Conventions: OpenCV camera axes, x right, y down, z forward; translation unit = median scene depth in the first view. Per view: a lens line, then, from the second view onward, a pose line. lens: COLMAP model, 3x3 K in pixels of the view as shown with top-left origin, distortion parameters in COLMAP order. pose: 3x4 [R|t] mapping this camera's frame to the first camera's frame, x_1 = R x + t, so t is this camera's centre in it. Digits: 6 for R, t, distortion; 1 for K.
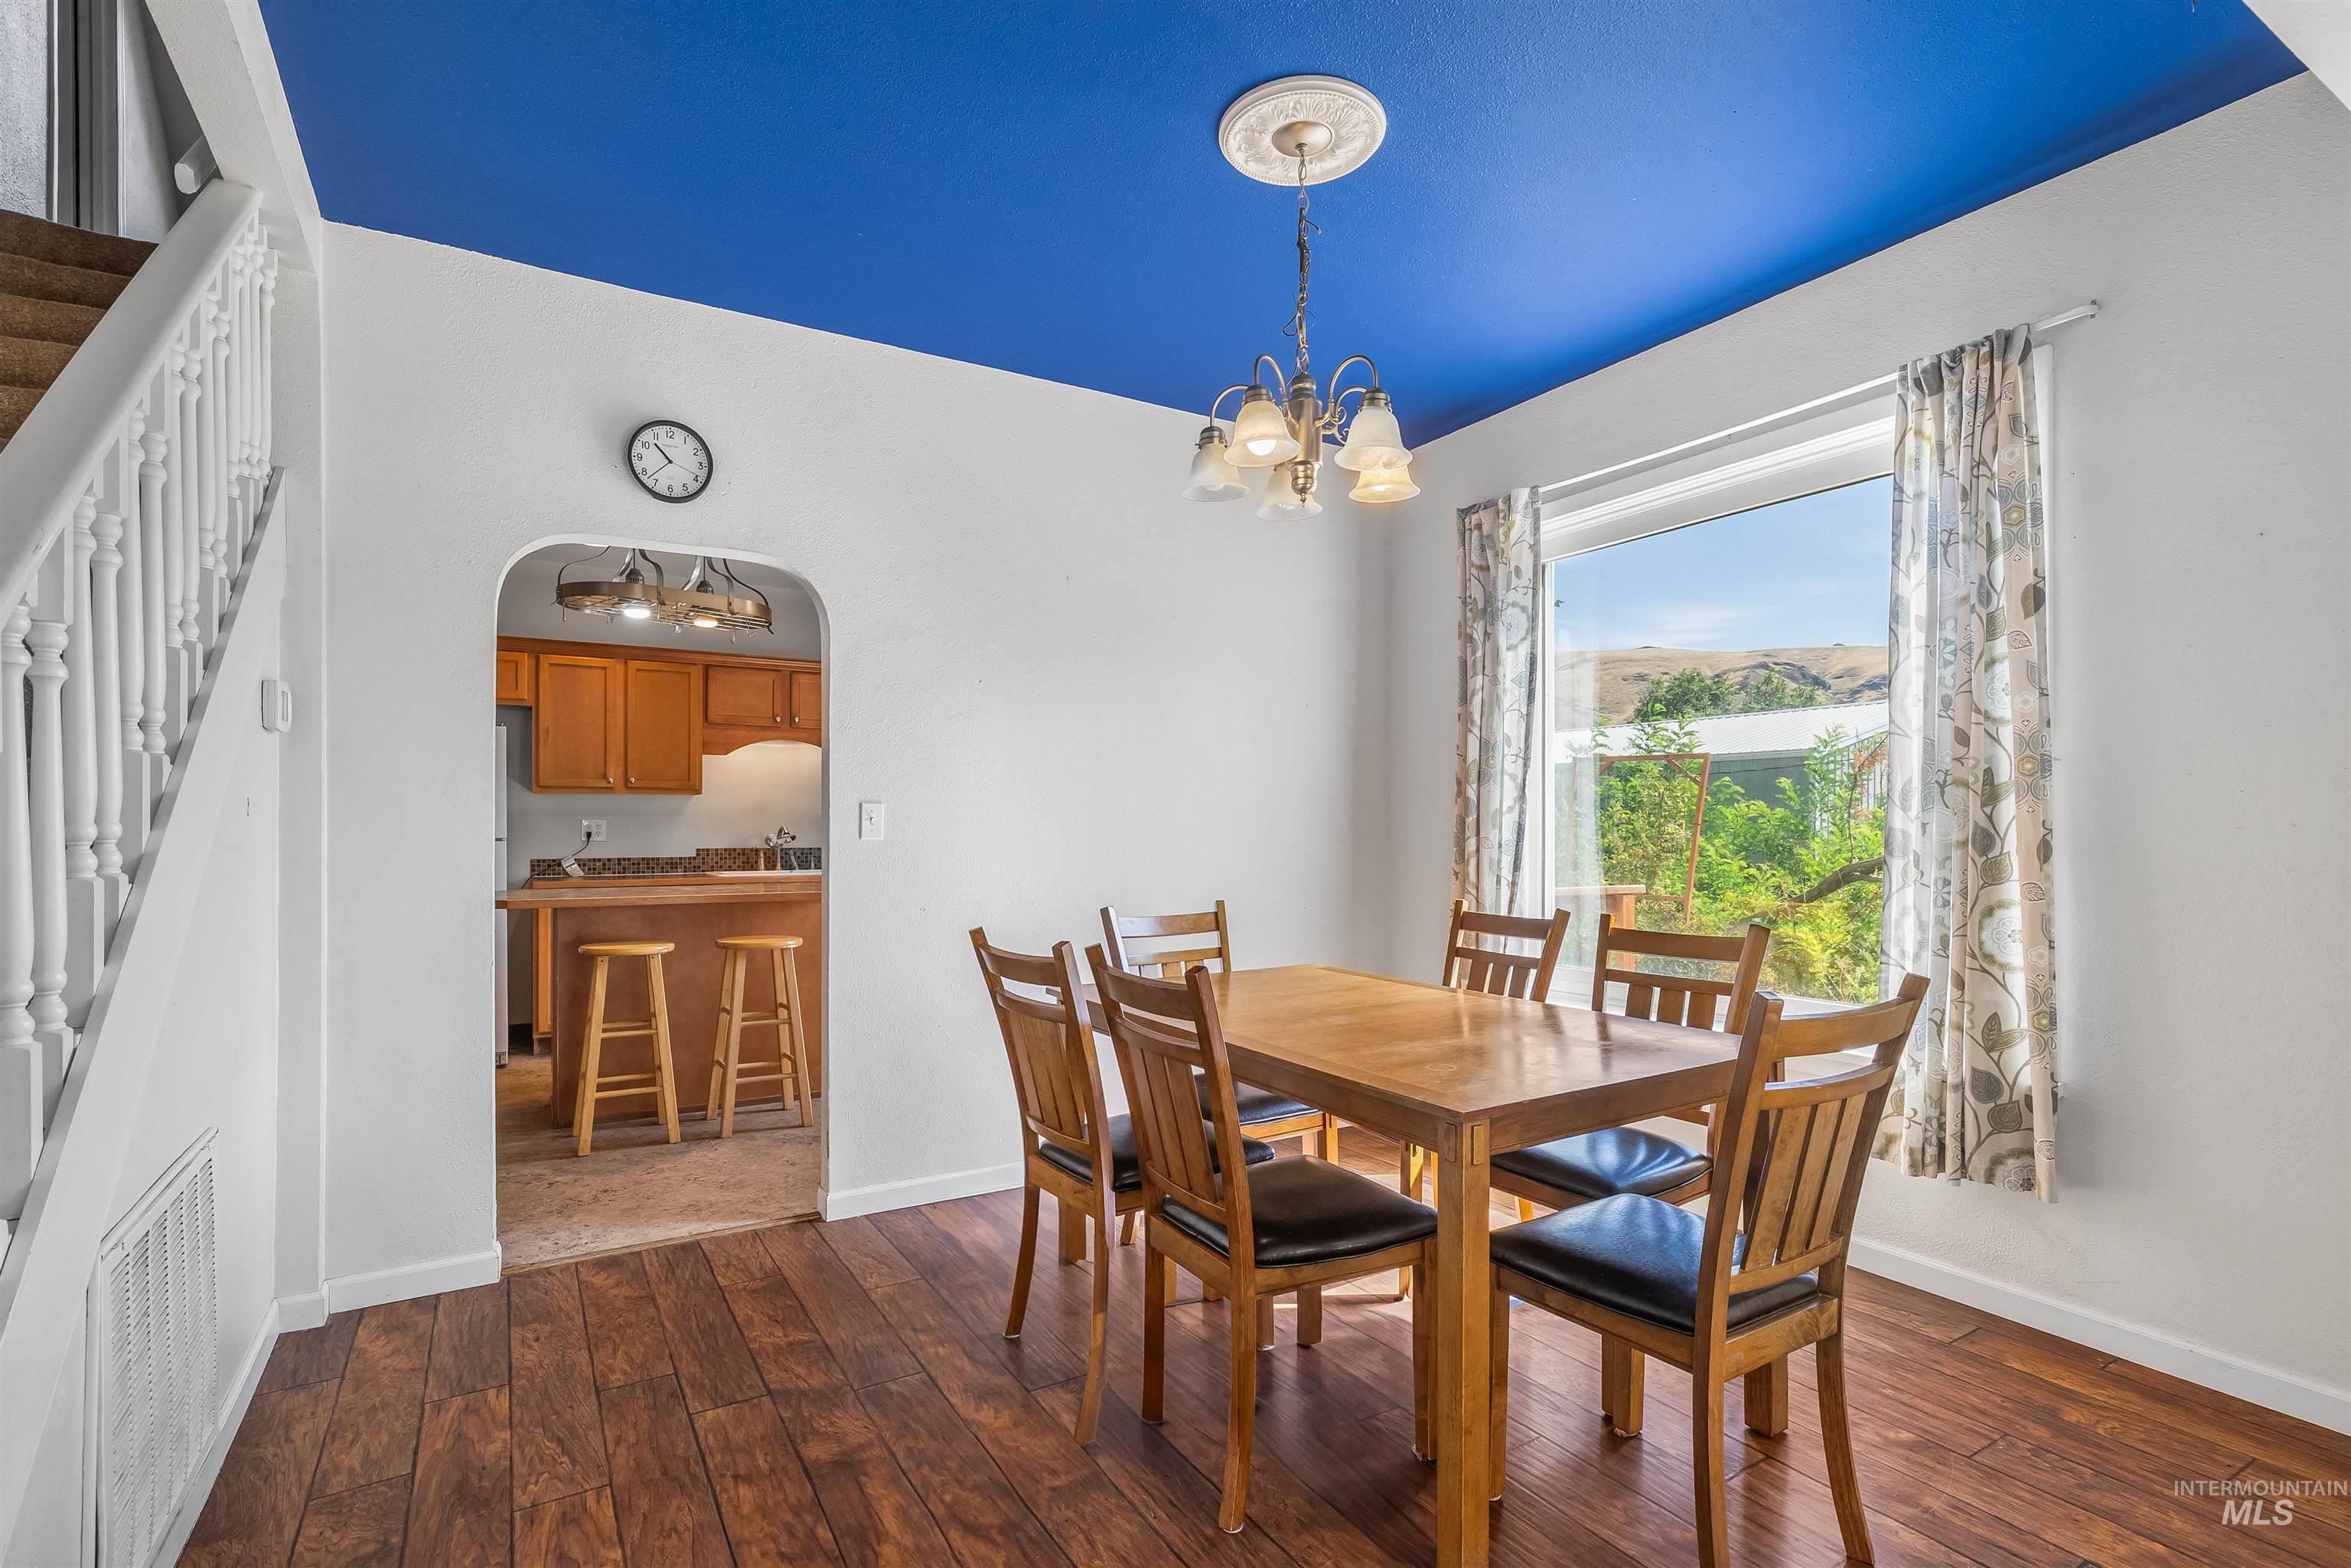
lens RADIAL K [[1106.0, 0, 1181.3], [0, 1106.0, 827.2], [0, 0, 1]] dist [-0.001051, -0.000650]
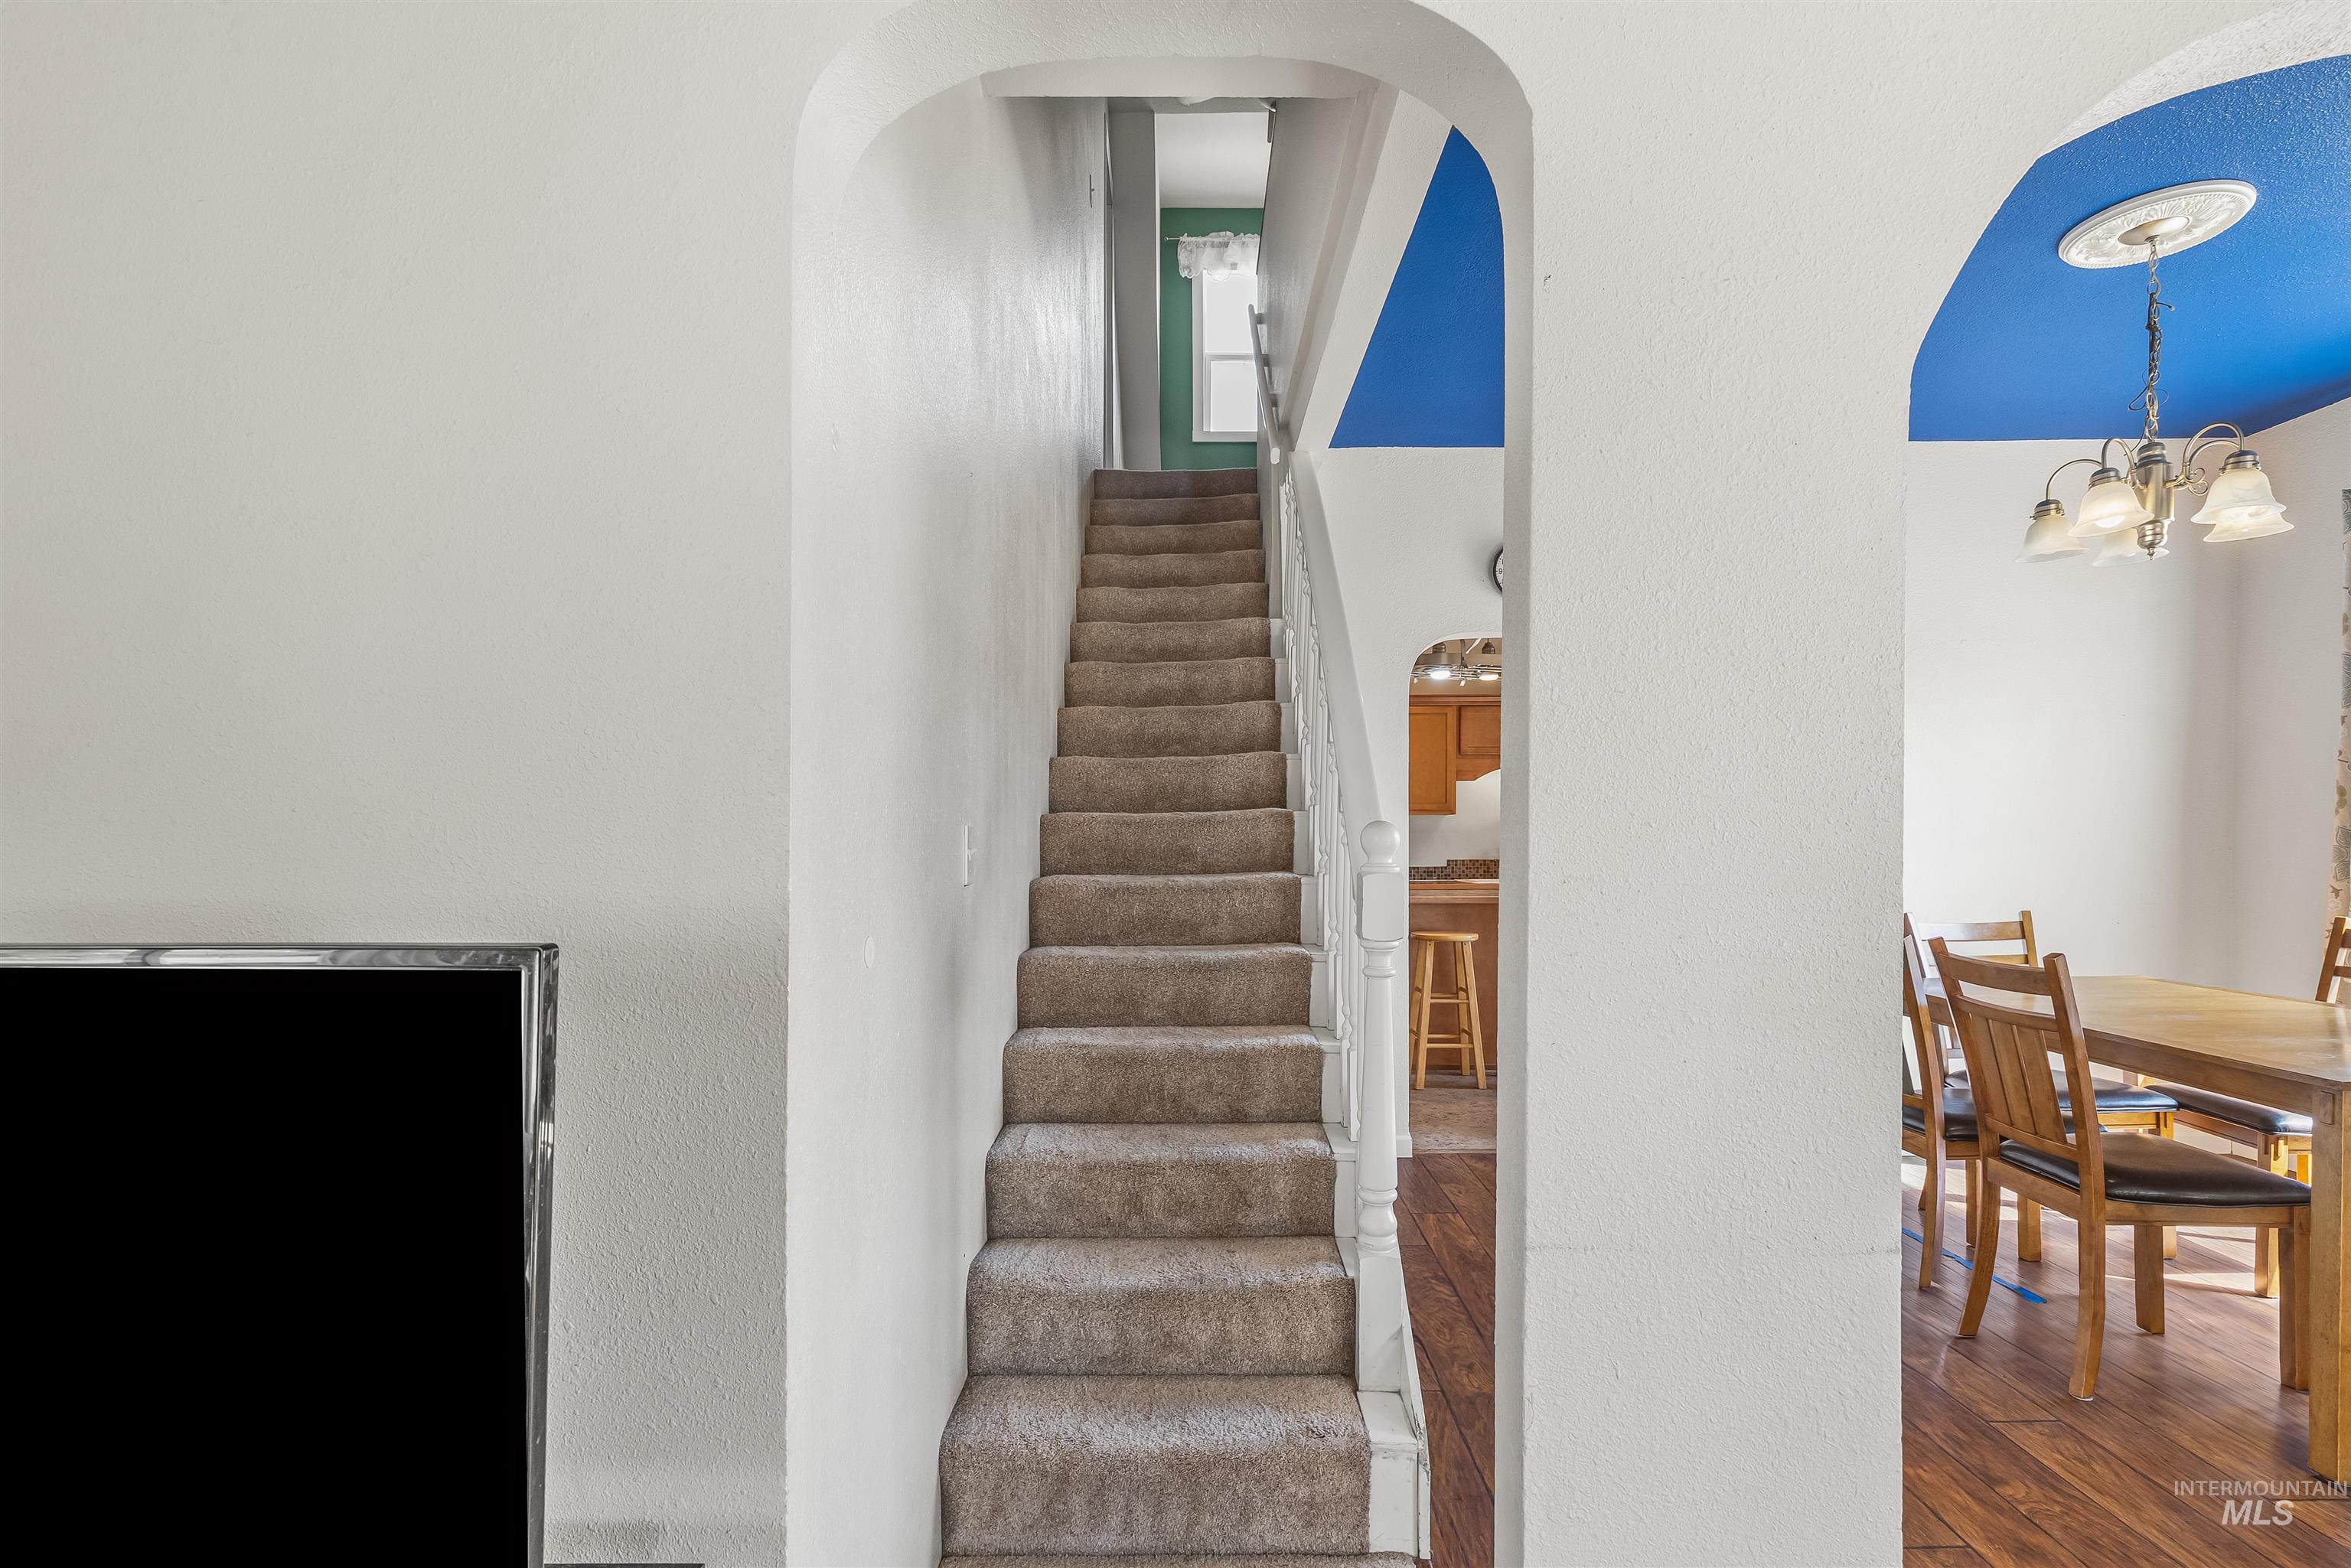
lens RADIAL K [[1118.0, 0, 1181.5], [0, 1118.0, 859.1], [0, 0, 1]] dist [0.002467, 0.000521]
pose [[0.849075, 0.004665, -0.528251, -0.086533], [0.004566, 0.999859, 0.016170, -0.004636], [0.528252, -0.016142, 0.848934, -0.348564]]
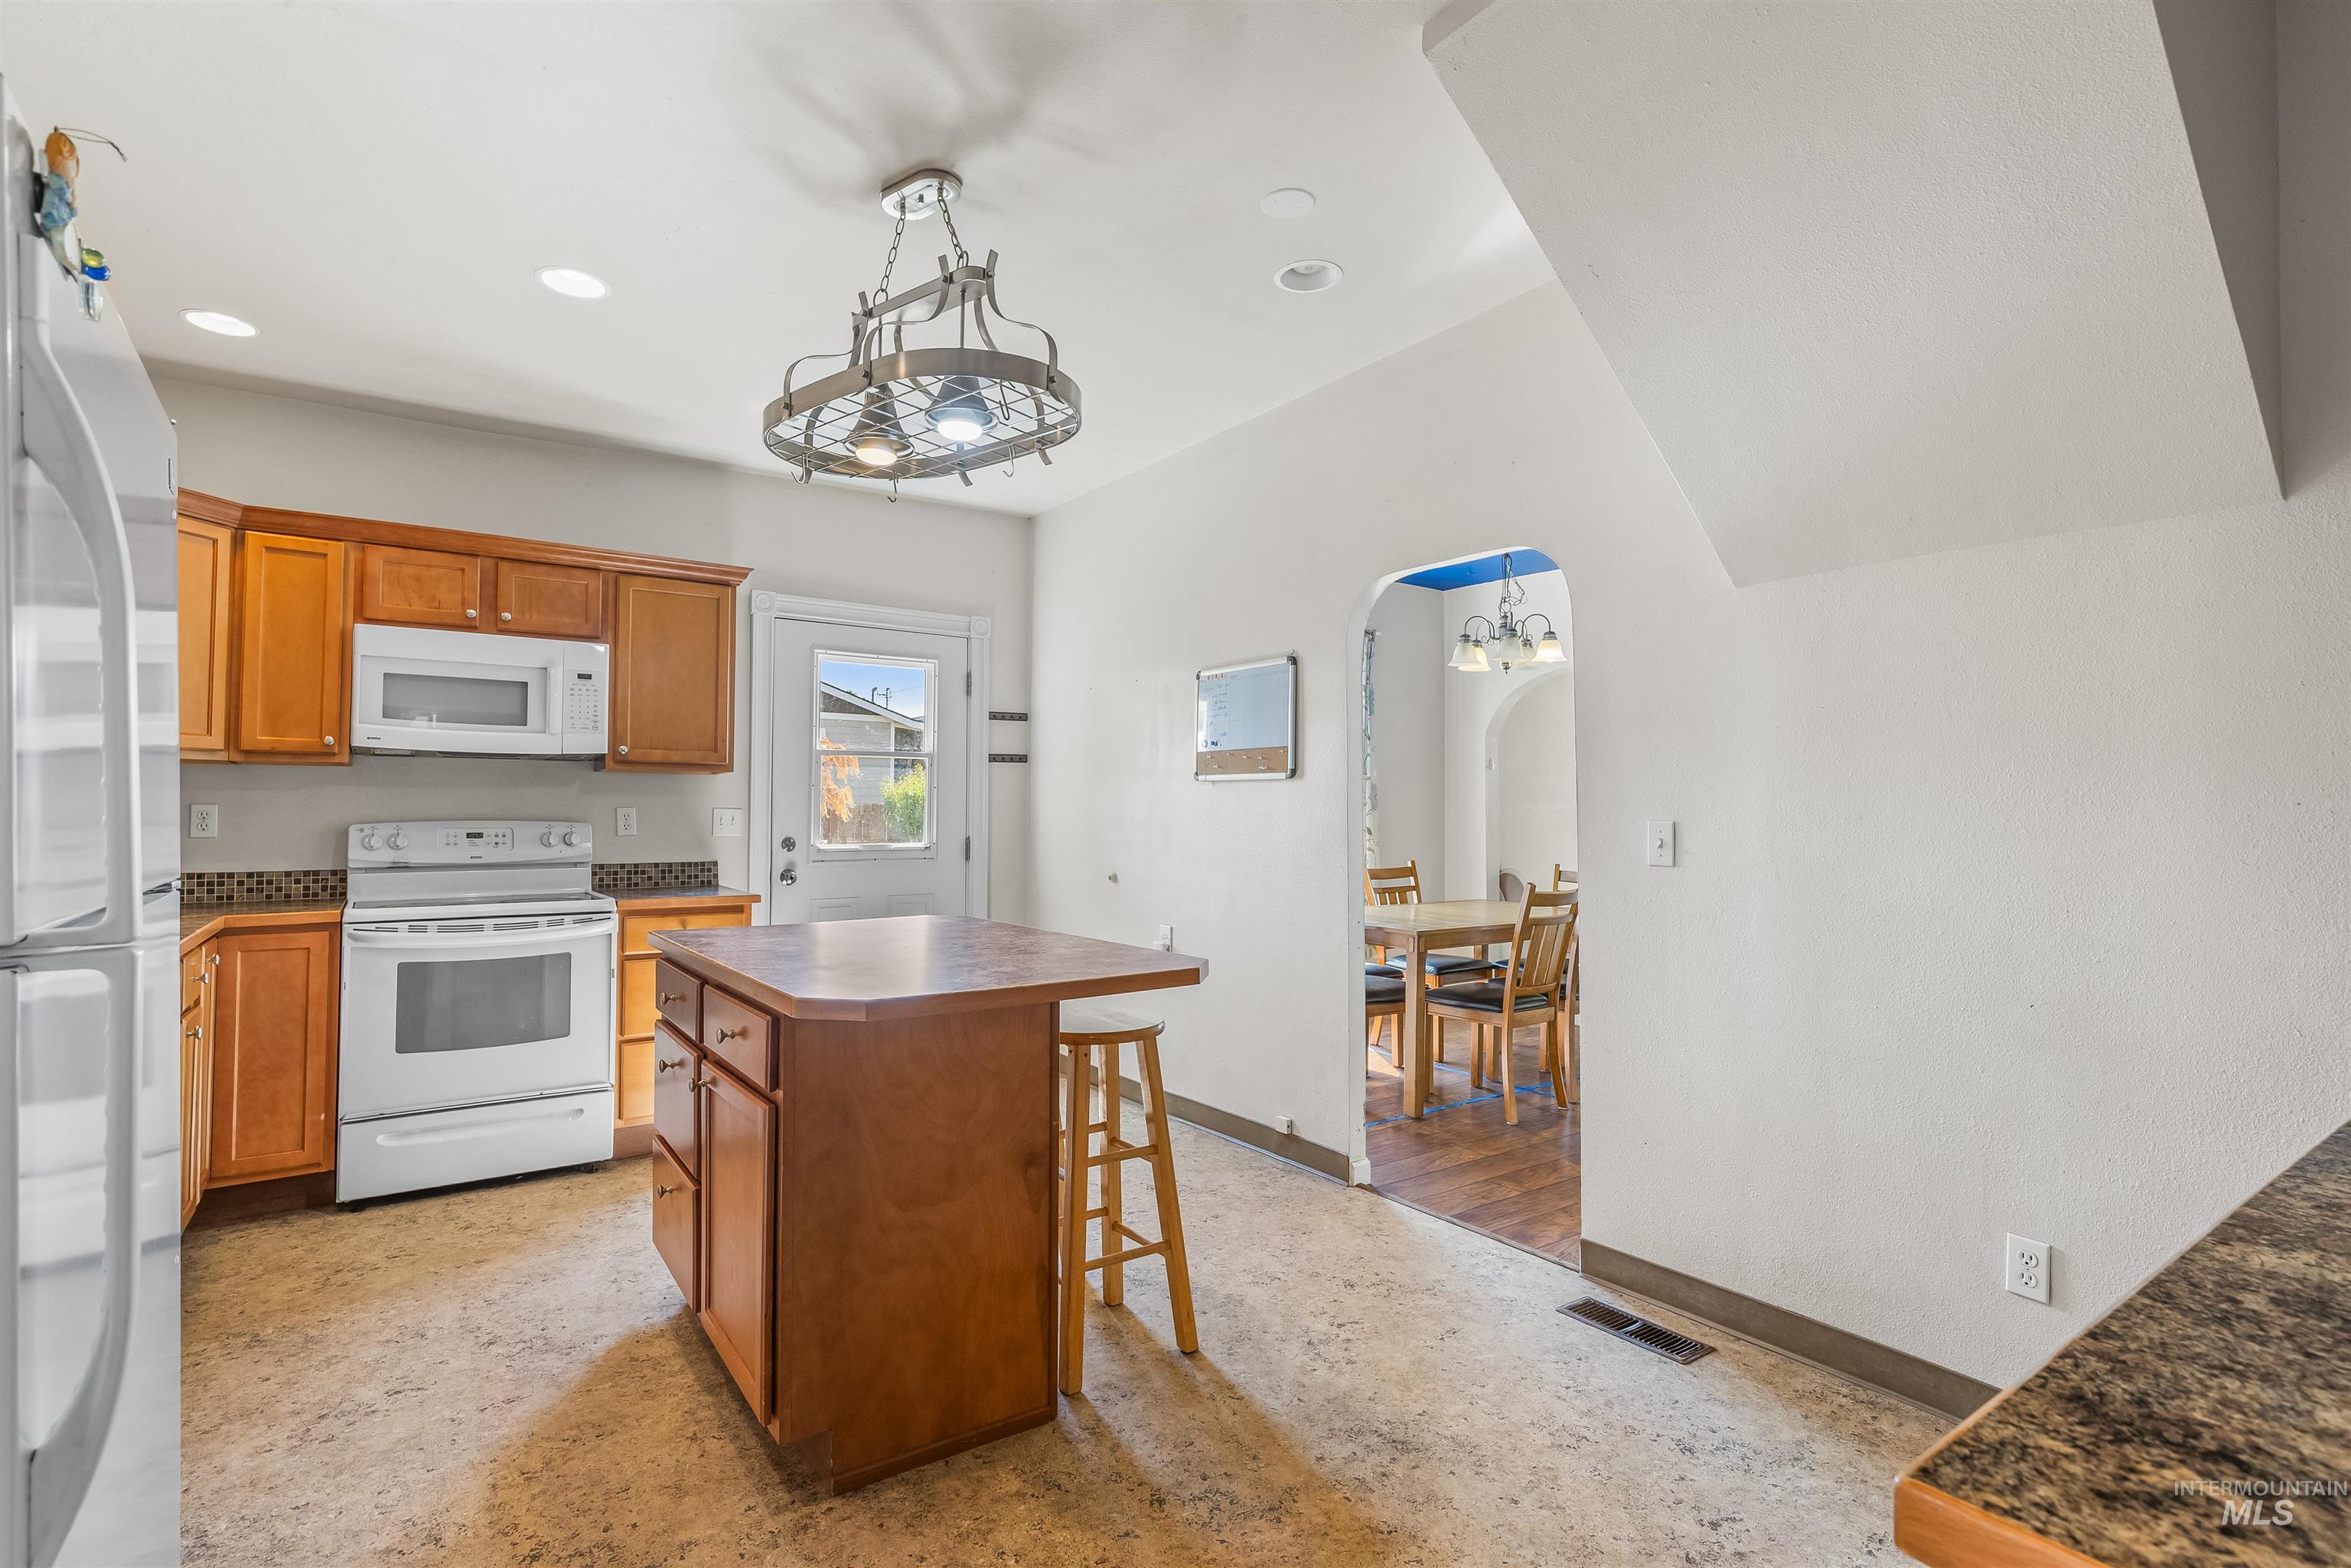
lens RADIAL K [[1113.1, 0, 1173.9], [0, 1113.1, 780.1], [0, 0, 1]] dist [-0.000171, -0.000001]
pose [[-0.069869, 0.028559, 0.997147, -1.416346], [-0.003198, 0.999579, -0.028852, -0.010105], [-0.997551, -0.005205, -0.069748, 1.271308]]
